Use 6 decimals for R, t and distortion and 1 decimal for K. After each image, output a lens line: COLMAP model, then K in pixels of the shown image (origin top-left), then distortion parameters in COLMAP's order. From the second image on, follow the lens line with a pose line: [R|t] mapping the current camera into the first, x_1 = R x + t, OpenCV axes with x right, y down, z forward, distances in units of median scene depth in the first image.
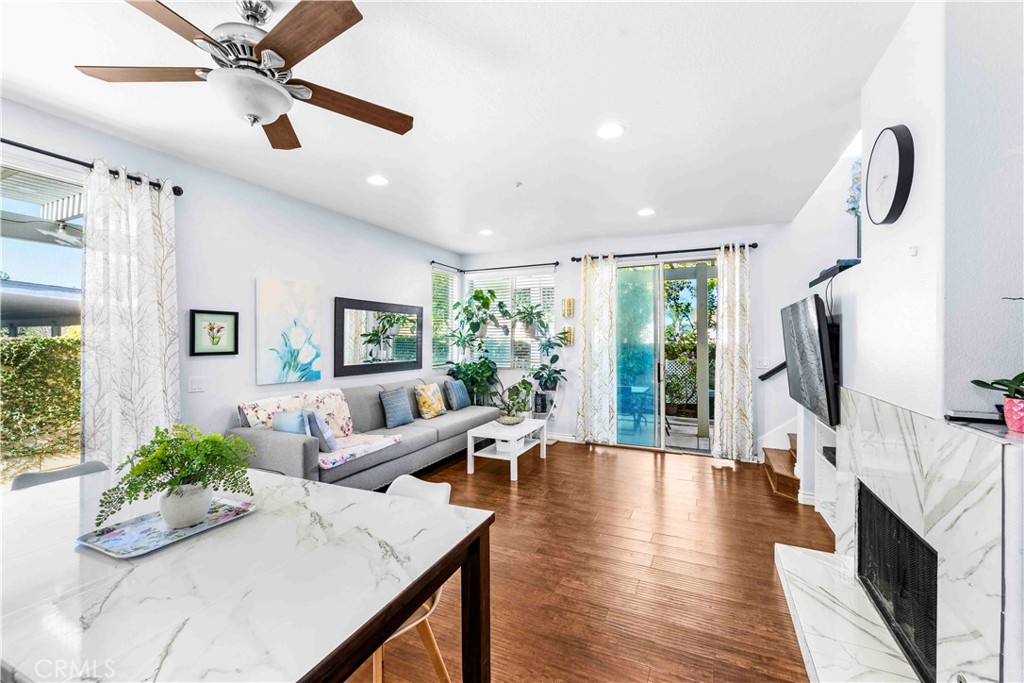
lens RADIAL K [[412.1, 0, 513.3], [0, 412.1, 341.8], [0, 0, 1]] dist [0.000818, -0.000001]
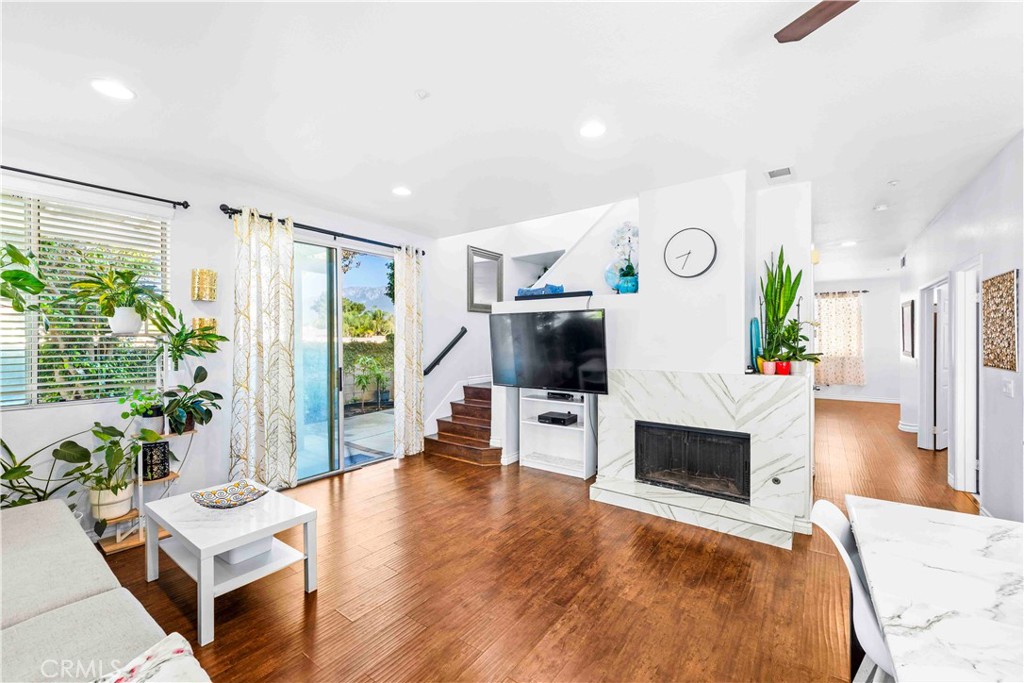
lens RADIAL K [[412.1, 0, 513.3], [0, 412.1, 341.8], [0, 0, 1]] dist [0.000818, -0.000001]
pose [[0.204713, -0.007128, 0.978796, -0.379229], [0.010009, 0.999936, 0.005189, -0.001041], [-0.978771, 0.008734, 0.204772, 0.478119]]
